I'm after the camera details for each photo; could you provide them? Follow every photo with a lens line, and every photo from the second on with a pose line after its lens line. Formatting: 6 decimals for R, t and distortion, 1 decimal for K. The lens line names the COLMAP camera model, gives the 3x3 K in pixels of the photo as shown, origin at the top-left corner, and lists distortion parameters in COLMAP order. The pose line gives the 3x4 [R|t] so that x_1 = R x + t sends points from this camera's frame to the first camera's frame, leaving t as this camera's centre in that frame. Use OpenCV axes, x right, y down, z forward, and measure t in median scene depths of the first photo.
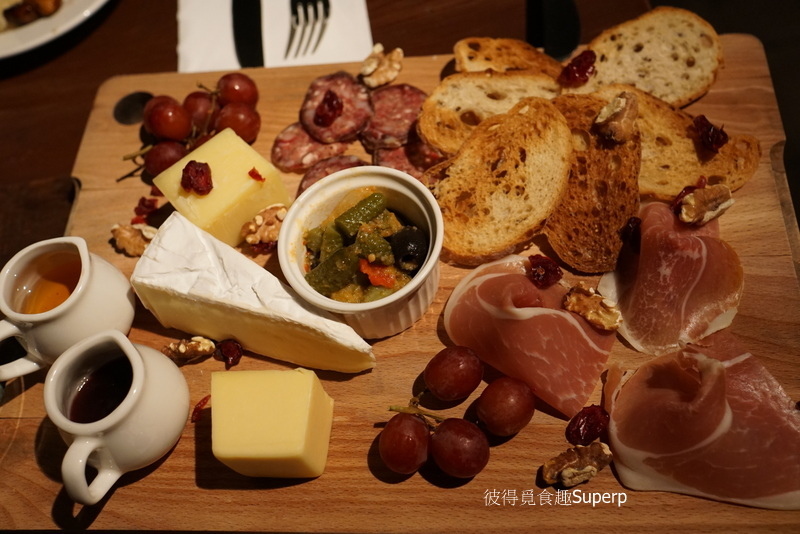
lens RADIAL K [[795.0, 0, 400.0], [0, 795.0, 267.0], [0, 0, 1]] dist [-0.006433, 0.115630]
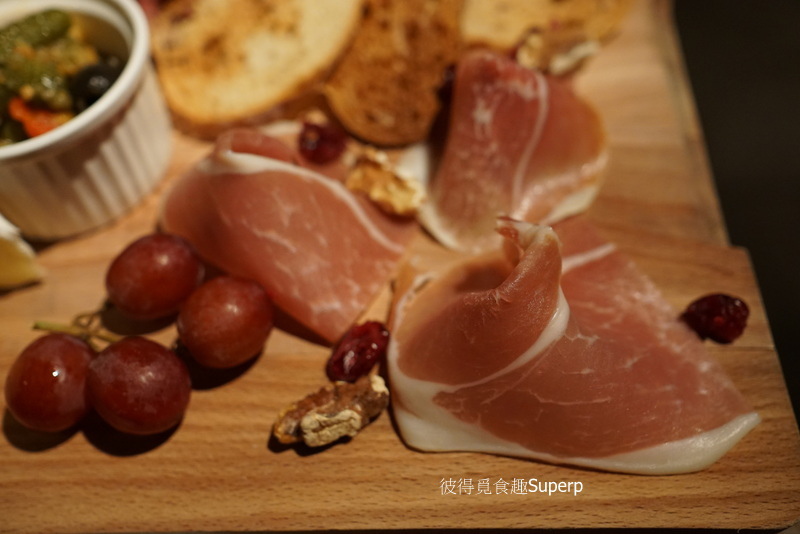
lens RADIAL K [[795.0, 0, 400.0], [0, 795.0, 267.0], [0, 0, 1]] dist [-0.006433, 0.115630]
pose [[0.998090, 0.009273, 0.061071, 0.229702], [-0.004136, 0.996482, -0.083708, 0.183939], [-0.061633, 0.083296, 0.994617, 0.373543]]
